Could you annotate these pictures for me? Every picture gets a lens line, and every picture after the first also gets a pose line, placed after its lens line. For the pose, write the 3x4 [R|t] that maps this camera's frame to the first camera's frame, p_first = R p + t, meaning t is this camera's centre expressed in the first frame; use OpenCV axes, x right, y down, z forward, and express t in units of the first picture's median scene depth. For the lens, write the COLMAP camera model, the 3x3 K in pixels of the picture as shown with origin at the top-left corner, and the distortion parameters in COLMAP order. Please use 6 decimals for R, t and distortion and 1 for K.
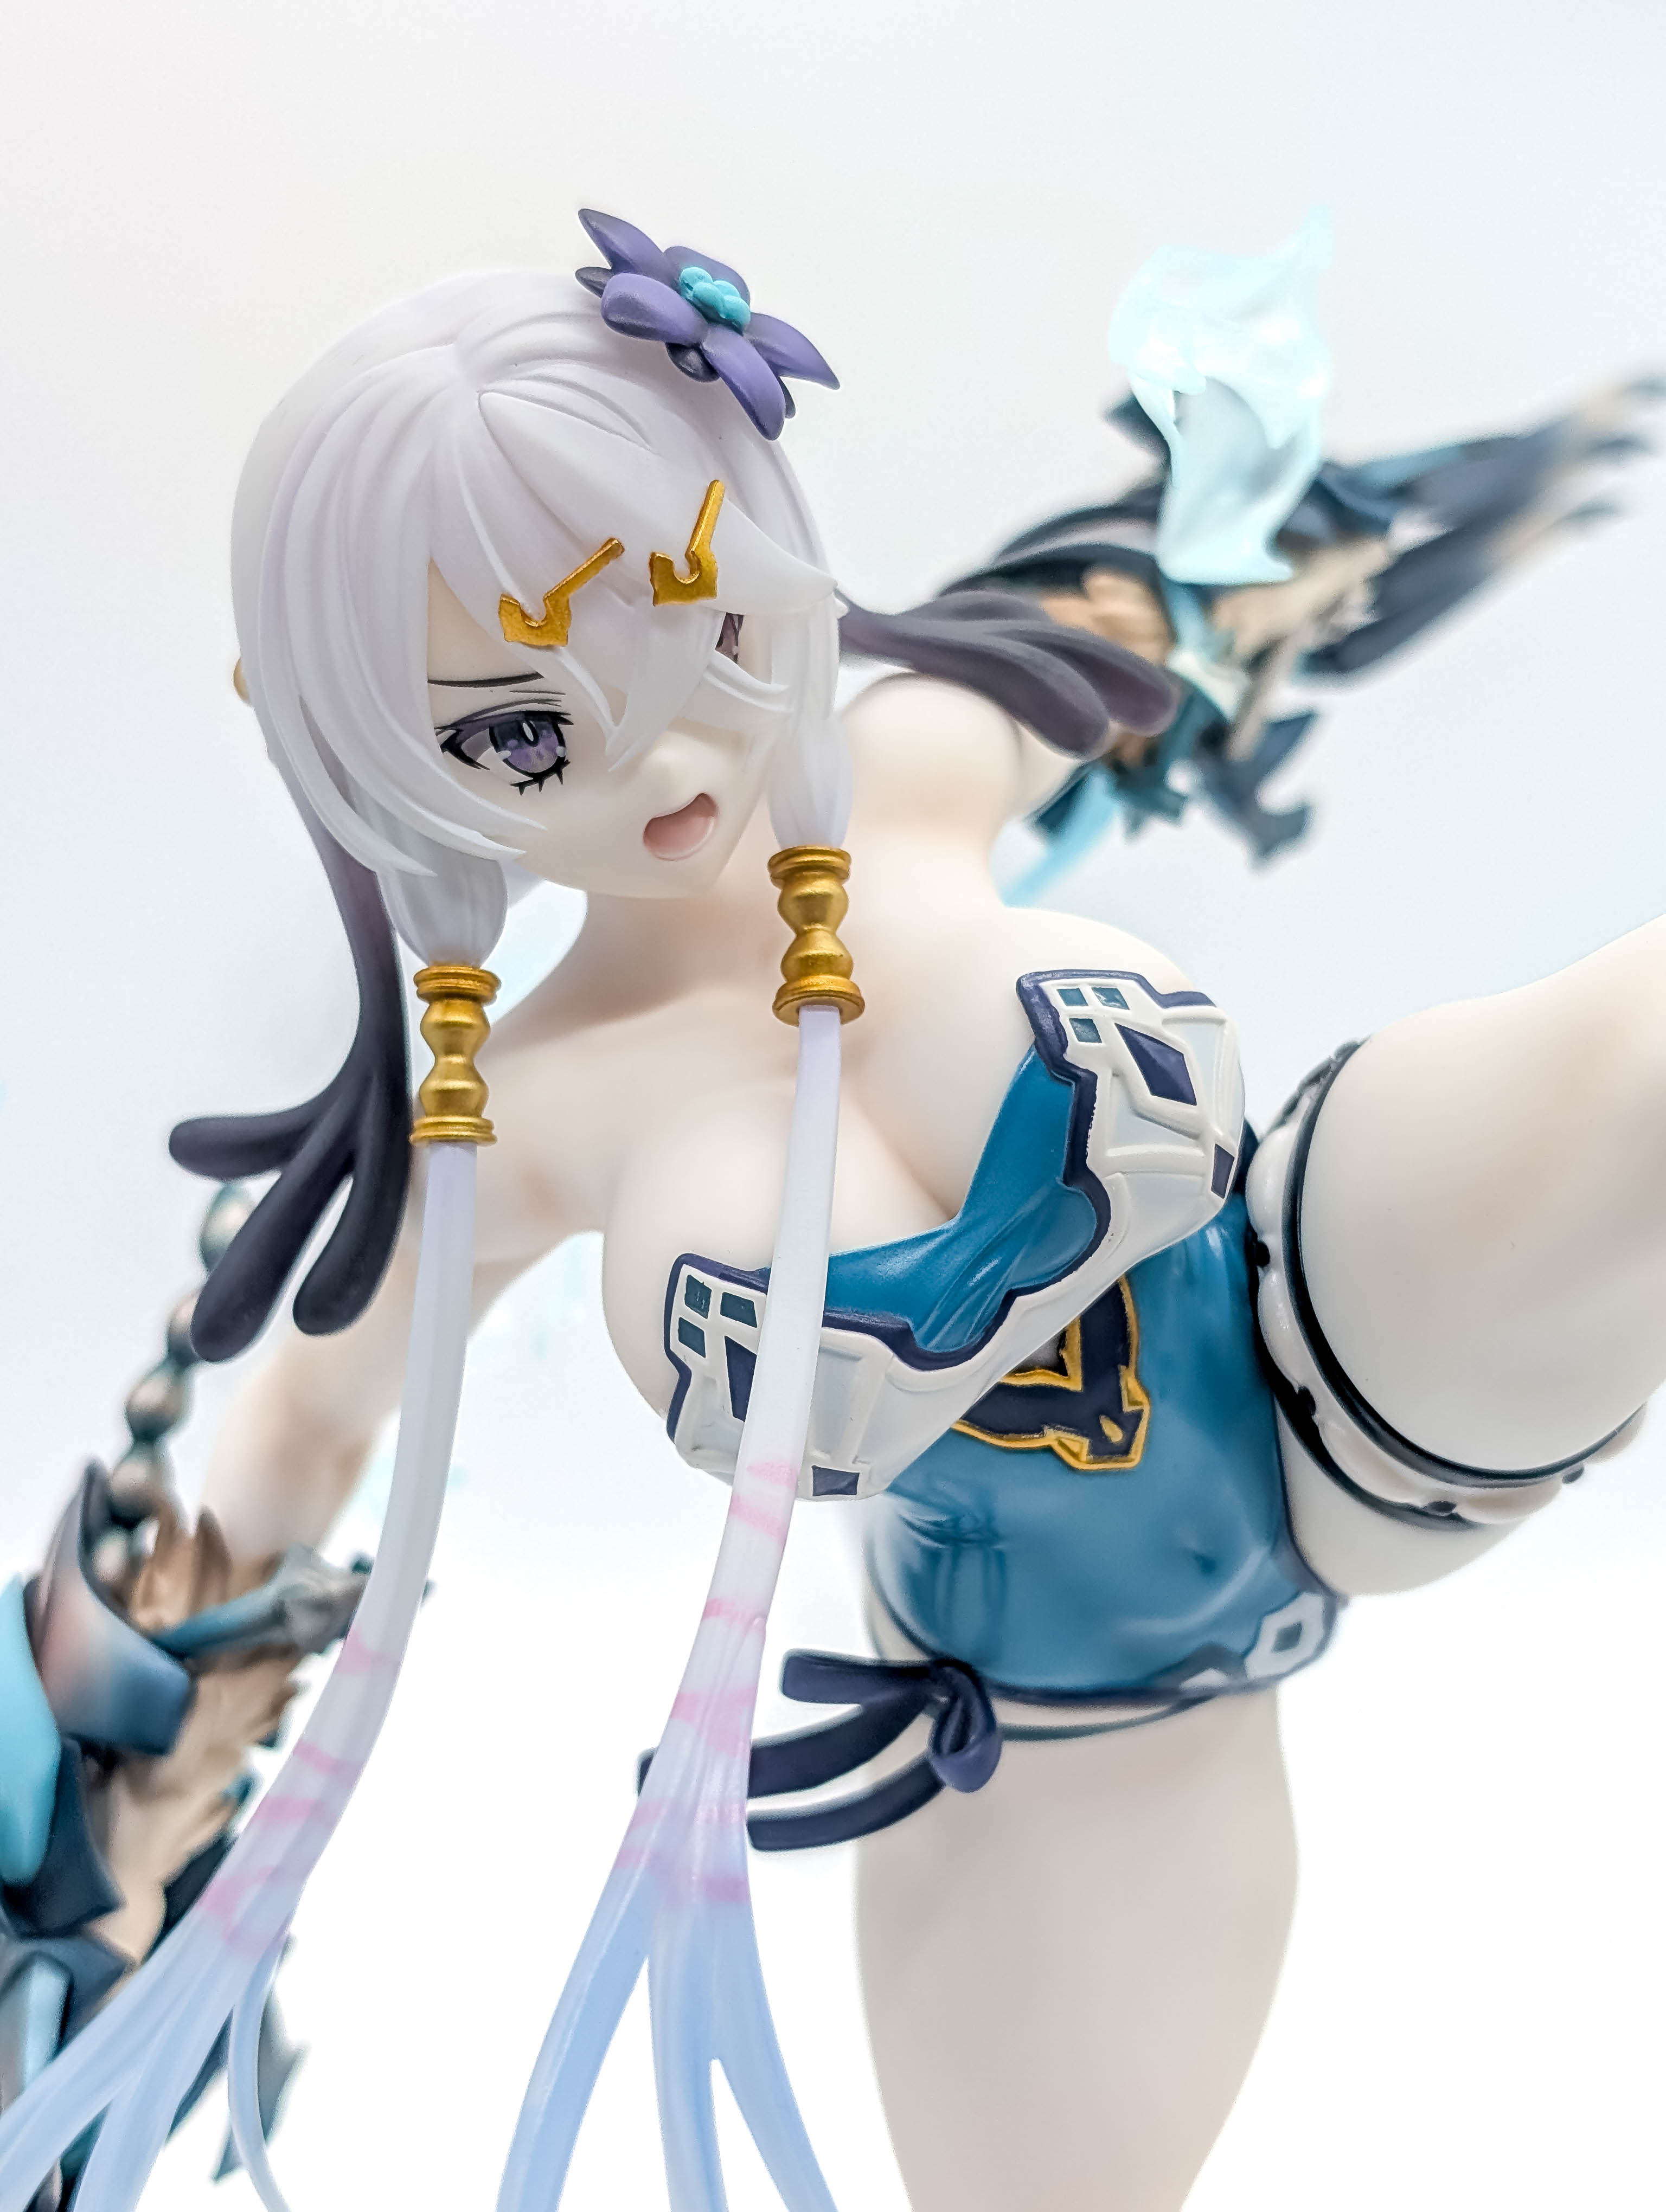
lens RADIAL K [[3630.5, 0, 788.3], [0, 3630.5, 1123.2], [0, 0, 1]] dist [0.089832, 0.000000]
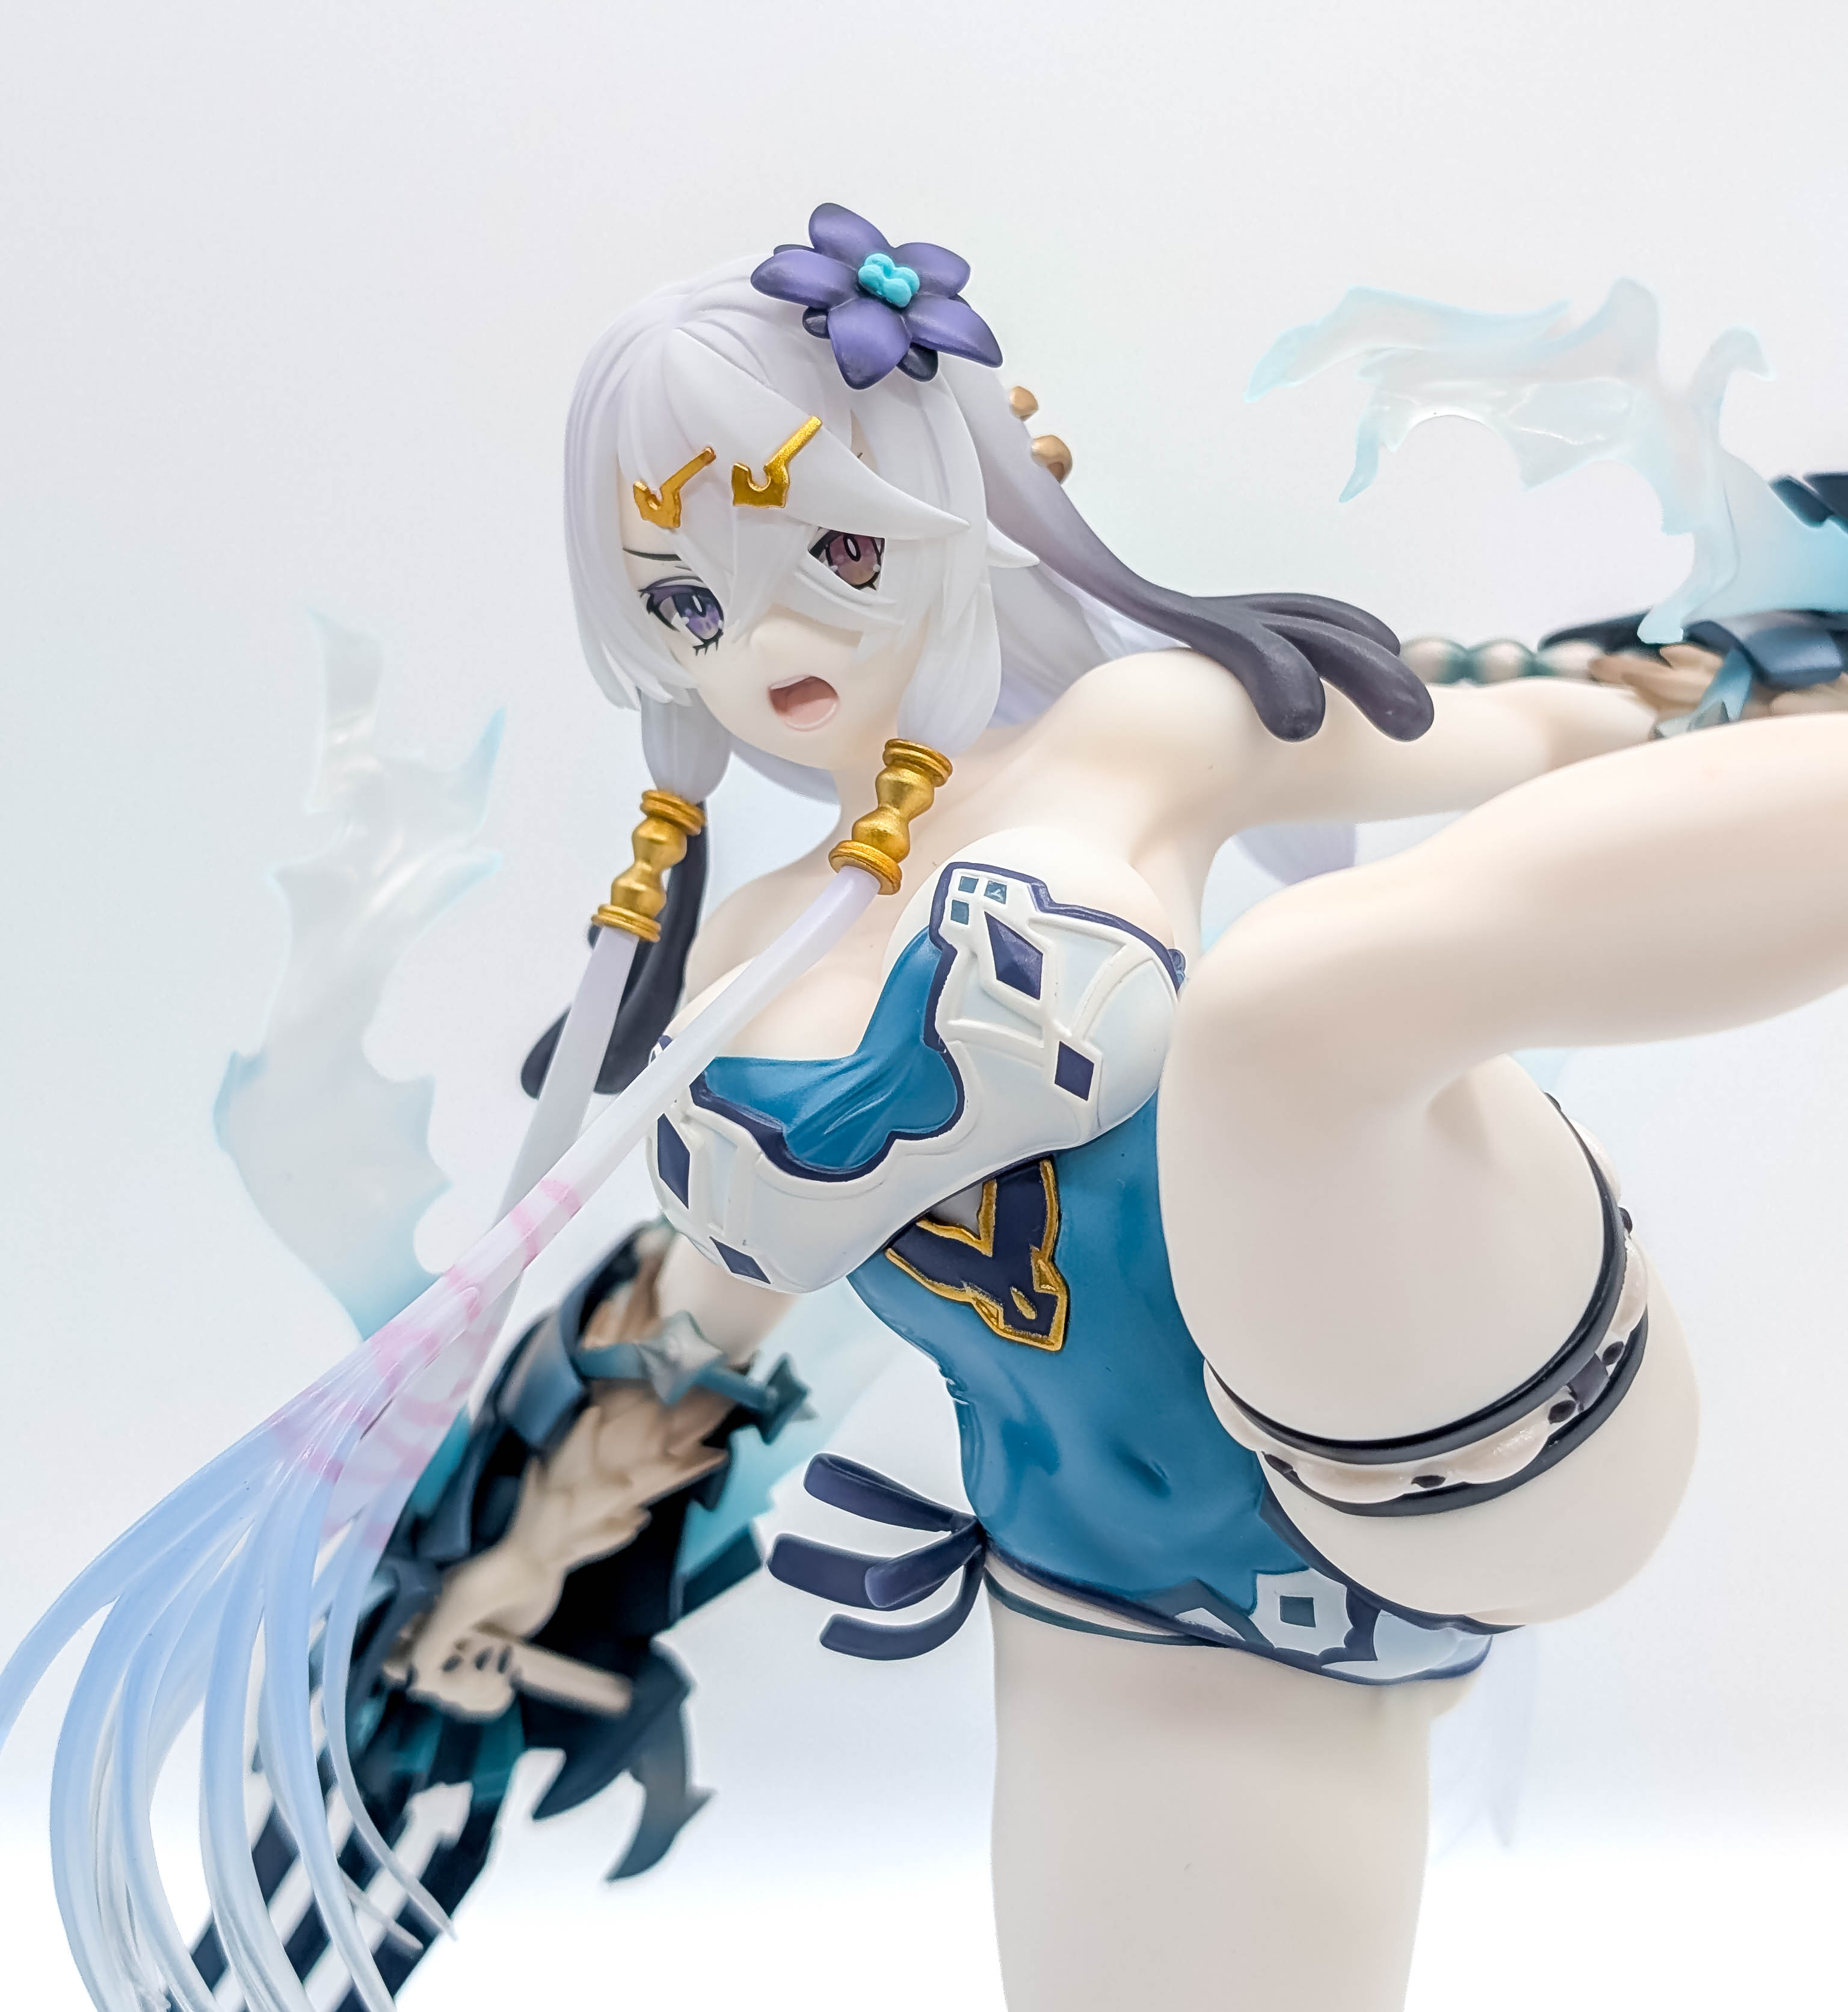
lens RADIAL K [[4027.9, 0, 905.1], [0, 4027.9, 717.9], [0, 0, 1]] dist [0.102972, 0.000000]
pose [[0.758416, 0.148827, -0.634552, 0.854921], [-0.255645, 0.963491, -0.079571, 0.020619], [0.599542, 0.222568, 0.768773, -0.002351]]
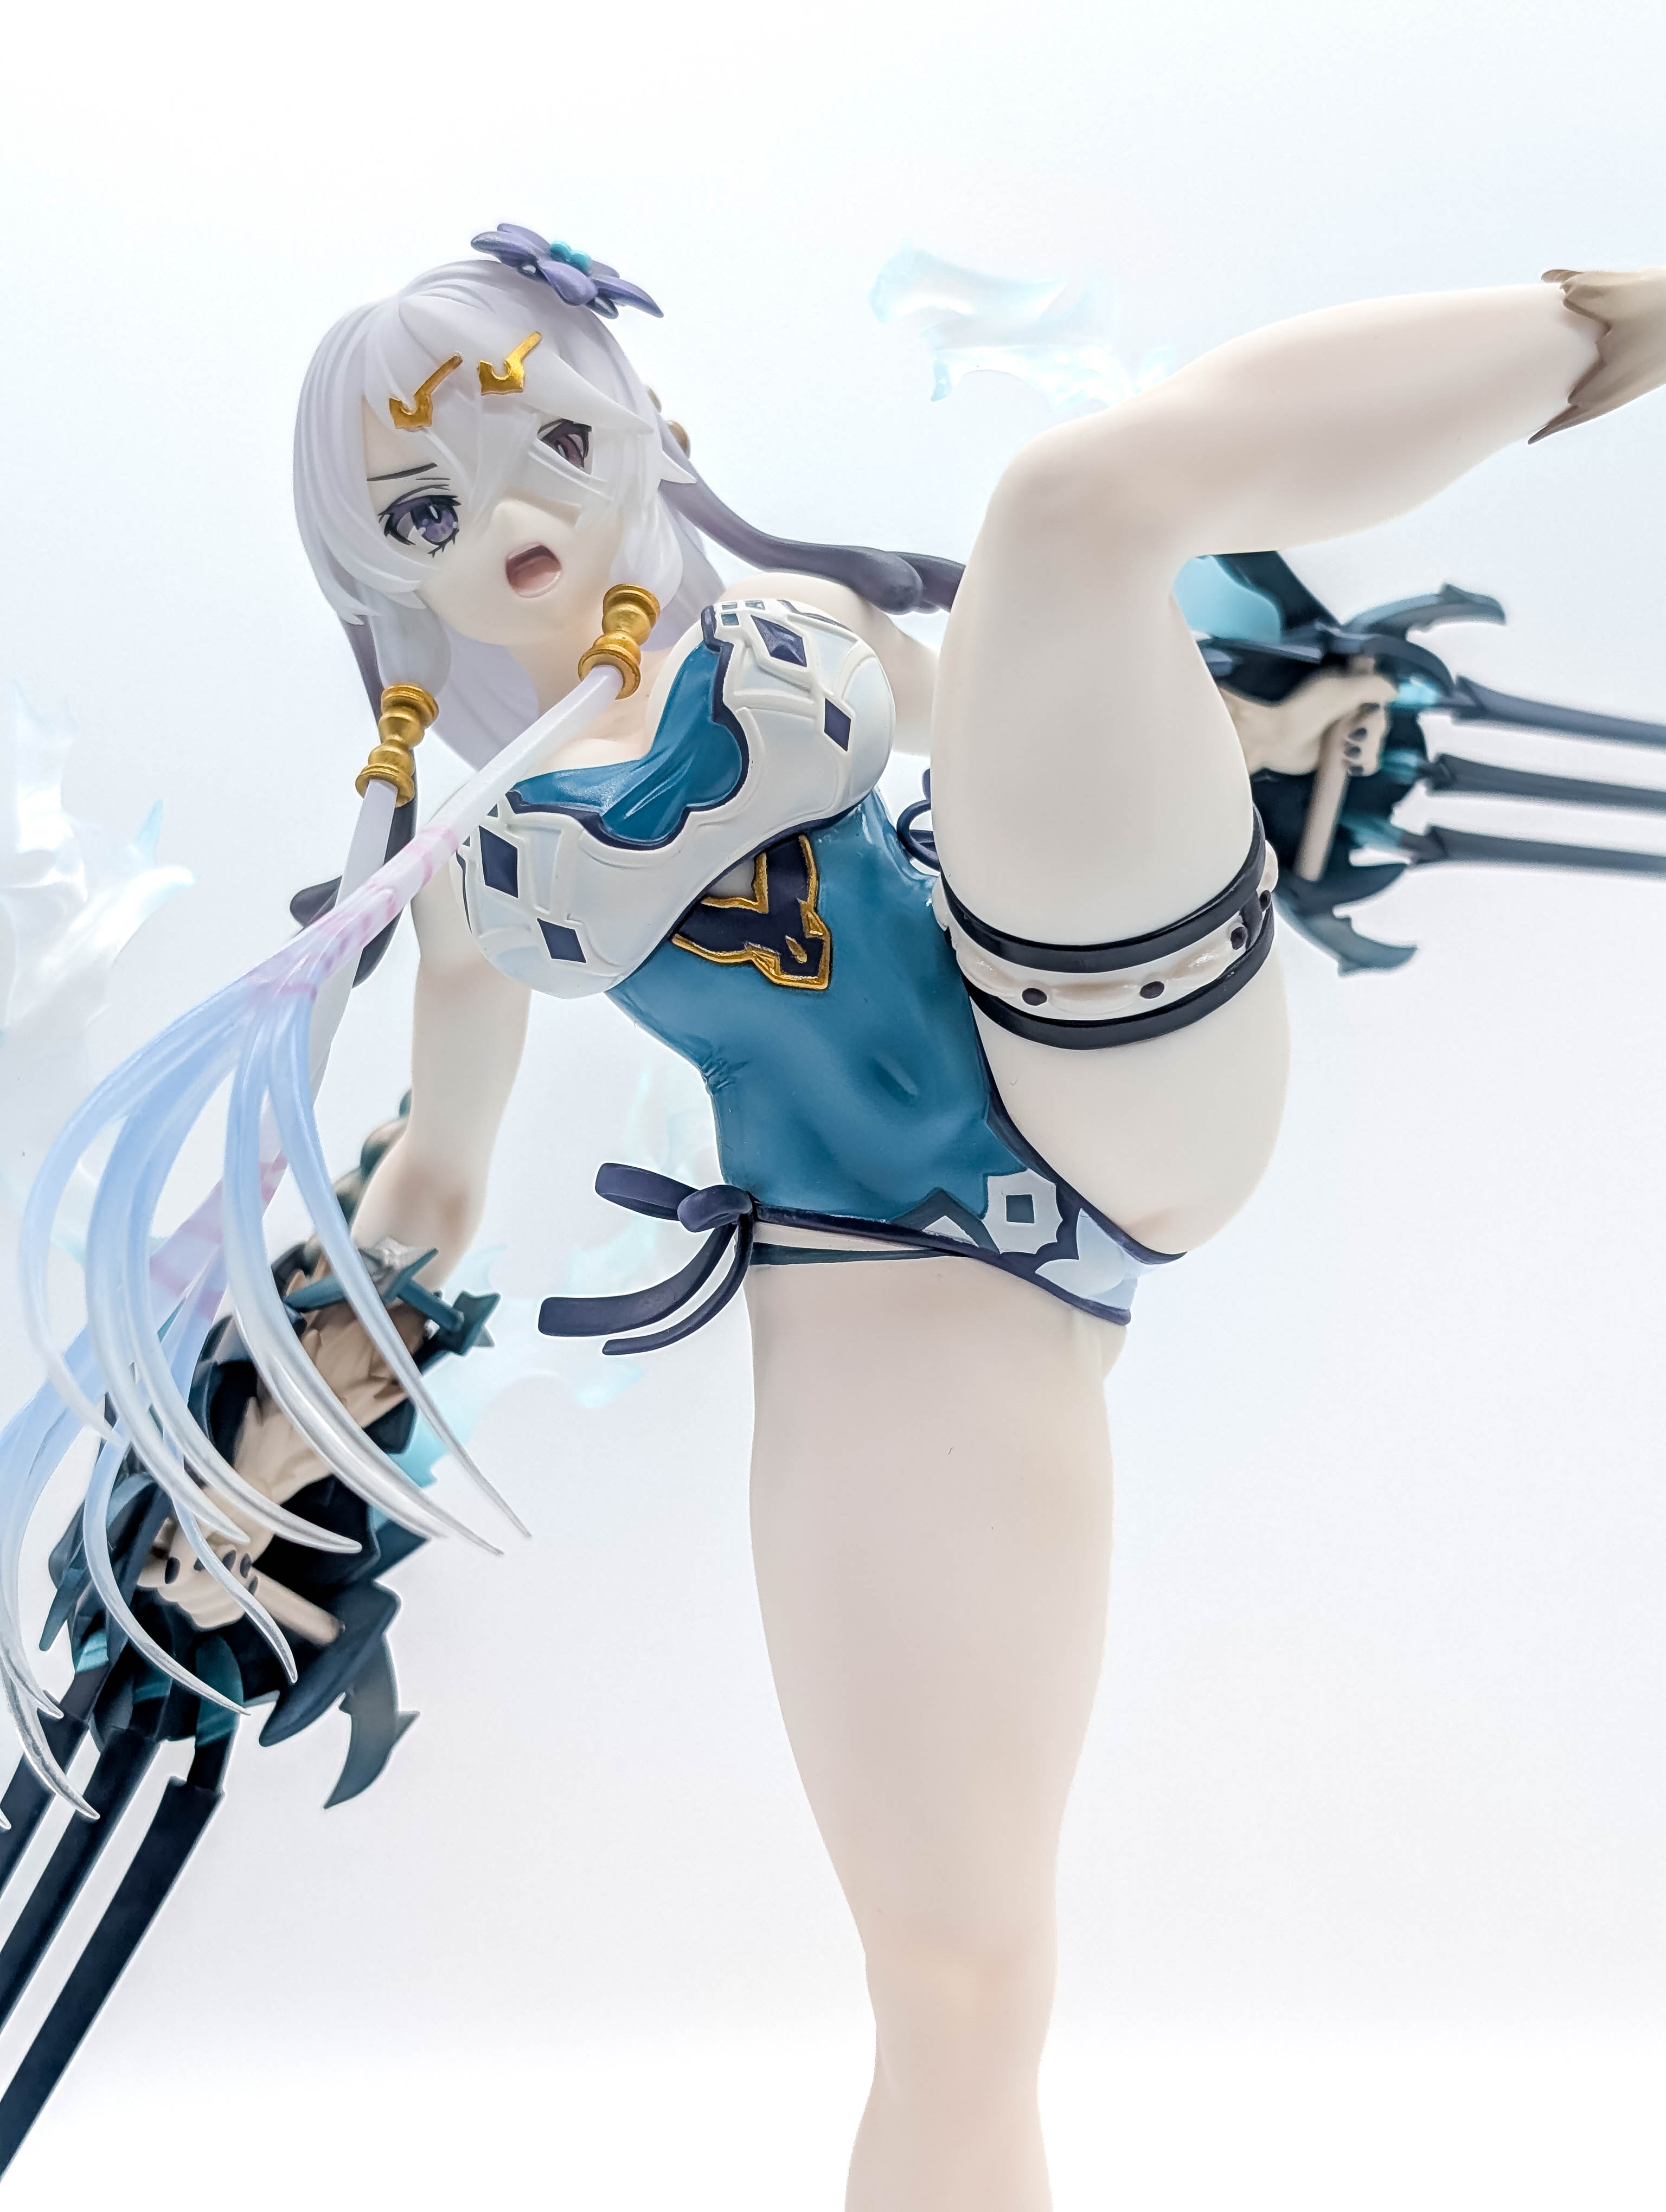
lens RADIAL K [[3630.5, 0, 835.9], [0, 3630.5, 1113.2], [0, 0, 1]] dist [0.089832, 0.000000]
pose [[0.920962, -0.073665, -0.382627, 0.655278], [-0.095463, 0.909385, -0.404853, 0.730507], [0.377778, 0.409381, 0.830476, -0.112790]]
